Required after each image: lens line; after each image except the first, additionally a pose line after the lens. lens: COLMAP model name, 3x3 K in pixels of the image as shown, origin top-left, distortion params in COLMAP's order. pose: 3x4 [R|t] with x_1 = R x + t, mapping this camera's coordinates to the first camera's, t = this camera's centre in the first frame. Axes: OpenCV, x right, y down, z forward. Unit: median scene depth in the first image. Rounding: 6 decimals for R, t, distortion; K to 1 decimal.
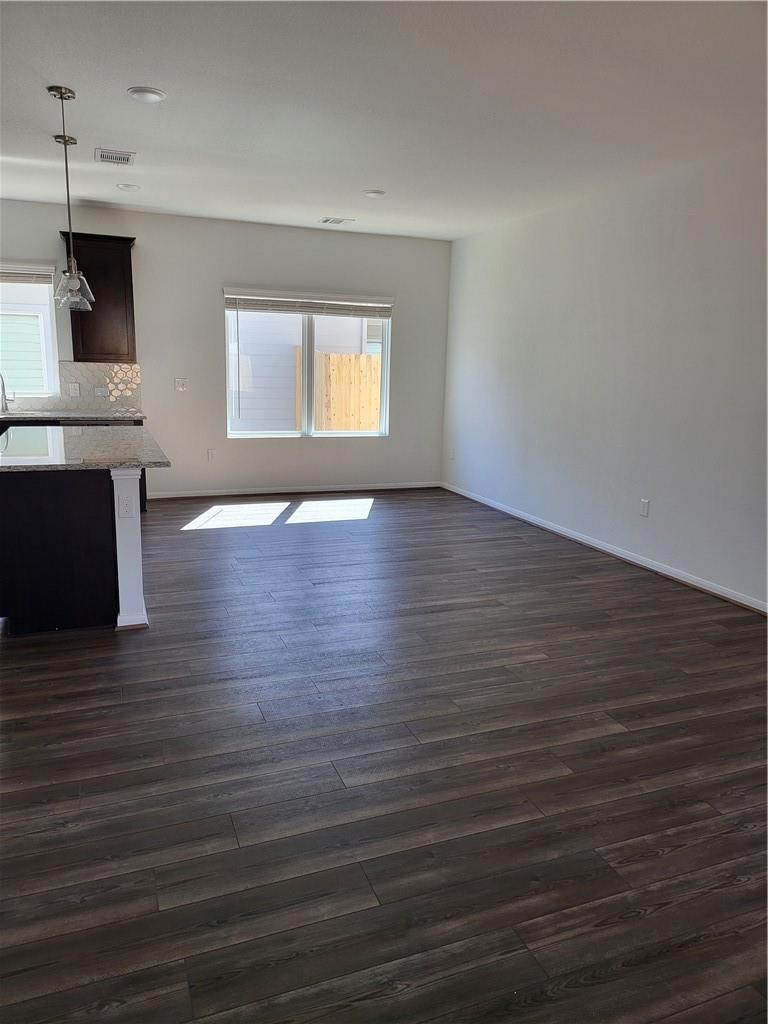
lens RADIAL K [[725.7, 0, 380.5], [0, 725.7, 516.3], [0, 0, 1]] dist [0.072978, -0.079659]
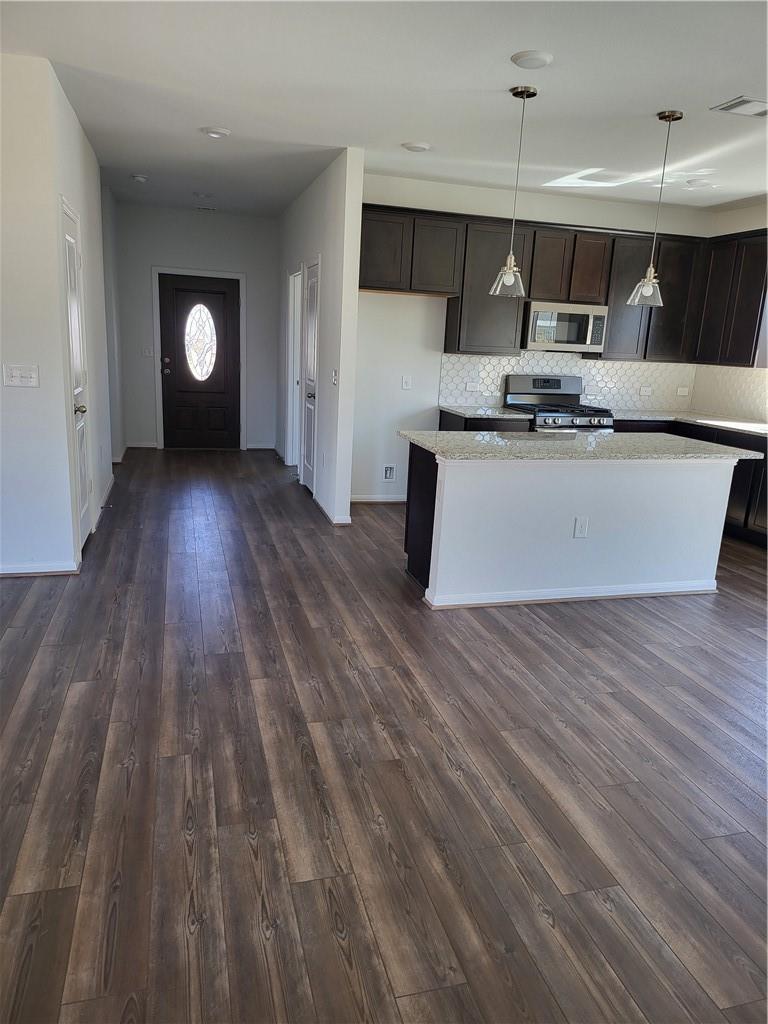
lens RADIAL K [[709.6, 0, 380.5], [0, 709.6, 516.6], [0, 0, 1]] dist [0.064568, -0.071321]
pose [[-0.098546, 0.214002, -0.971850, 0.646266], [-0.258645, 0.937532, 0.232672, -0.190110], [0.960933, 0.274293, -0.037040, 0.948084]]
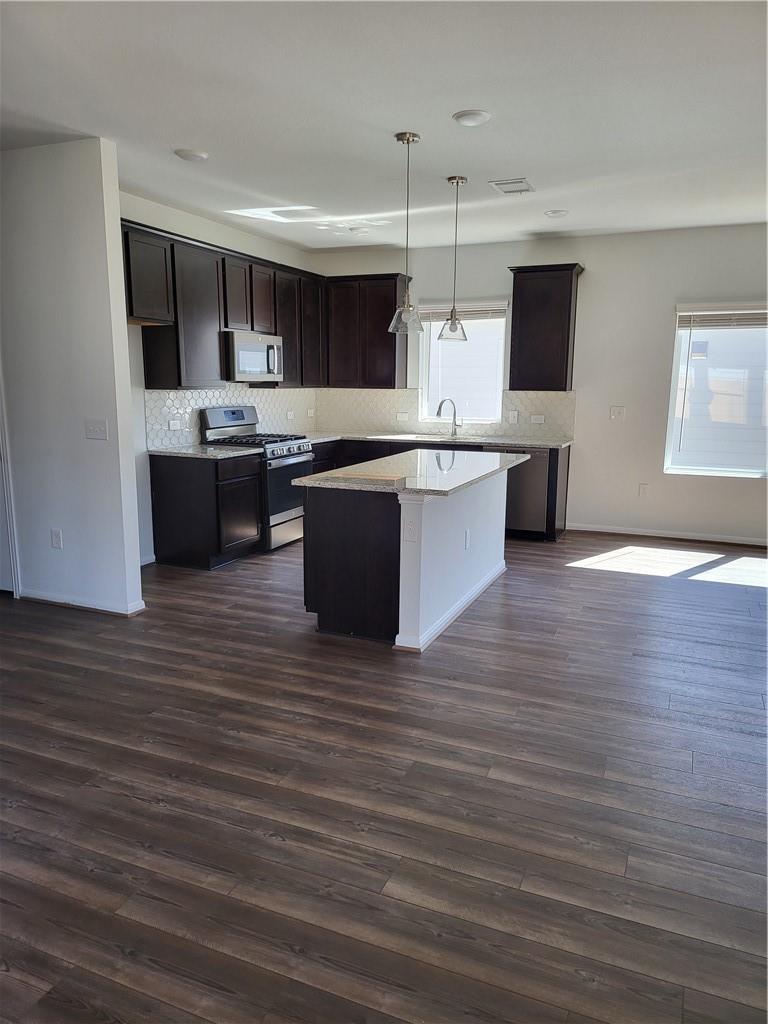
lens RADIAL K [[725.7, 0, 380.5], [0, 725.7, 516.3], [0, 0, 1]] dist [0.072978, -0.079659]
pose [[0.711310, 0.113259, -0.693694, 0.315506], [-0.139075, 0.990099, 0.019047, -0.045159], [0.688982, 0.082927, 0.720018, 0.235274]]
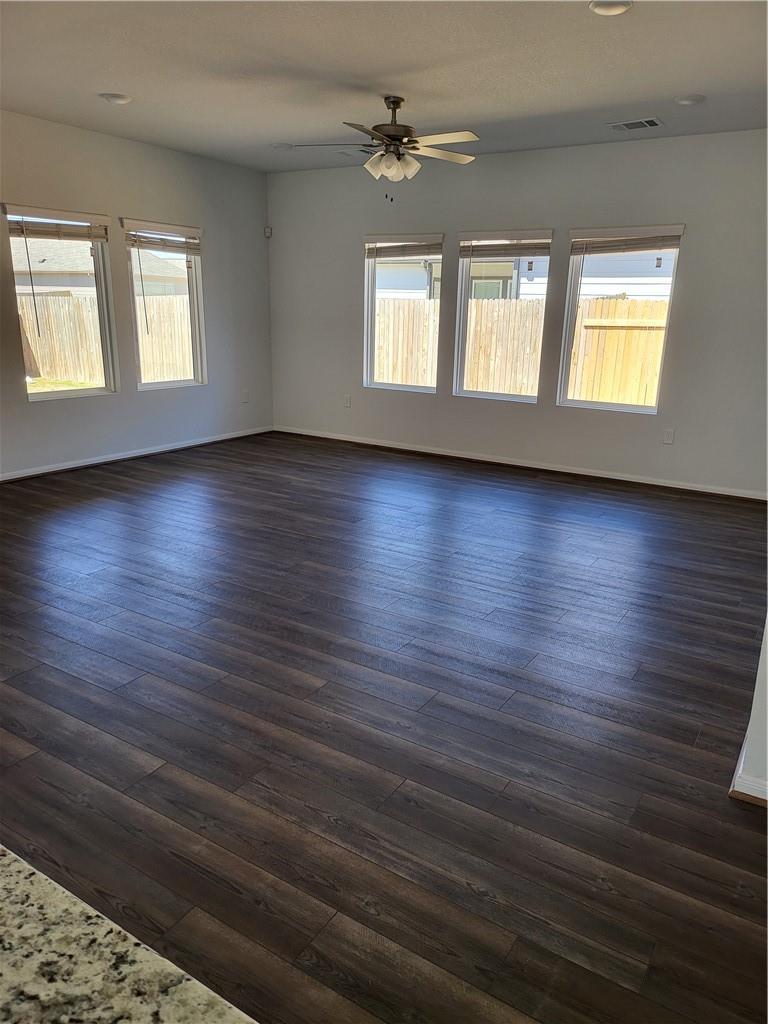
lens RADIAL K [[725.7, 0, 380.5], [0, 725.7, 516.3], [0, 0, 1]] dist [0.072978, -0.079659]
pose [[-0.589847, -0.258810, 0.764917, -0.589324], [0.140084, 0.900091, 0.412569, -0.211590], [-0.795272, 0.350505, -0.494661, 0.918457]]
